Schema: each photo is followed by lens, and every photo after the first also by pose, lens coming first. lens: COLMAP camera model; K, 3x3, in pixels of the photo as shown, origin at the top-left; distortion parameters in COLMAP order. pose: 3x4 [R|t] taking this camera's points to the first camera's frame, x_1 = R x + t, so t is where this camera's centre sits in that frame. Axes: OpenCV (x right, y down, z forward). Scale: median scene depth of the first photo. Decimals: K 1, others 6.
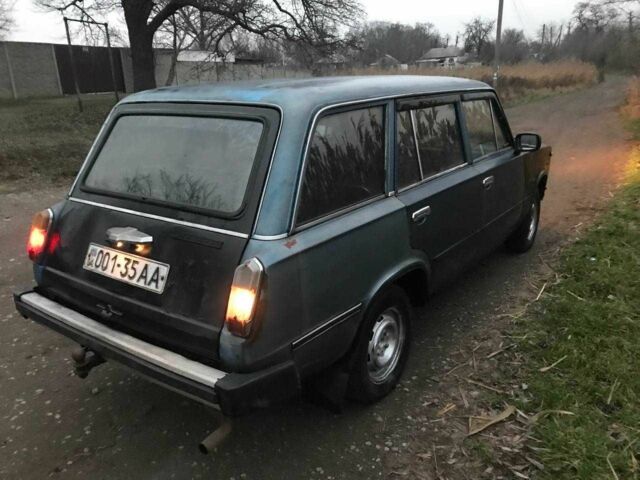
lens RADIAL K [[524.0, 0, 320.0], [0, 524.0, 240.0], [0, 0, 1]] dist [0.004342, 0.002052]
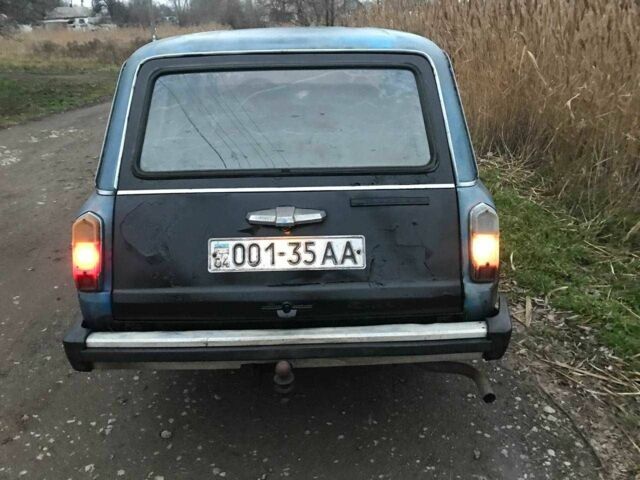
lens RADIAL K [[523.7, 0, 311.9], [0, 523.7, 236.6], [0, 0, 1]] dist [0.008972, 0.007187]
pose [[0.805303, -0.211951, 0.553682, -0.777110], [0.180071, 0.977235, 0.112184, -0.060556], [-0.564856, 0.009360, 0.825137, 0.282931]]
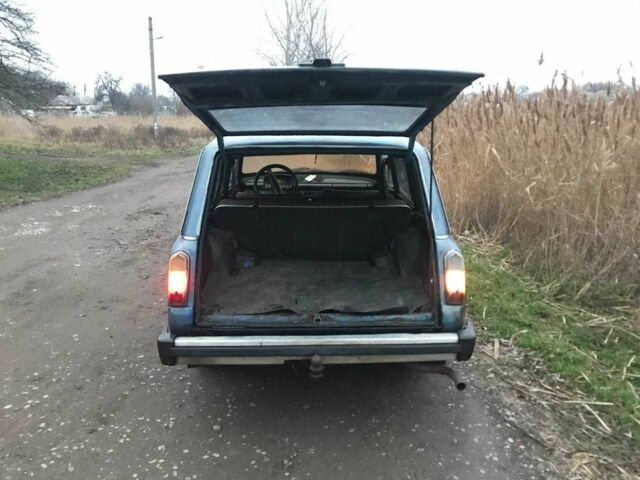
lens RADIAL K [[523.7, 0, 311.9], [0, 523.7, 236.6], [0, 0, 1]] dist [0.008972, 0.007187]
pose [[0.792908, -0.105854, 0.600077, -1.057976], [0.161678, 0.986045, -0.039693, -0.006815], [-0.587501, 0.128492, 0.798957, 0.045240]]
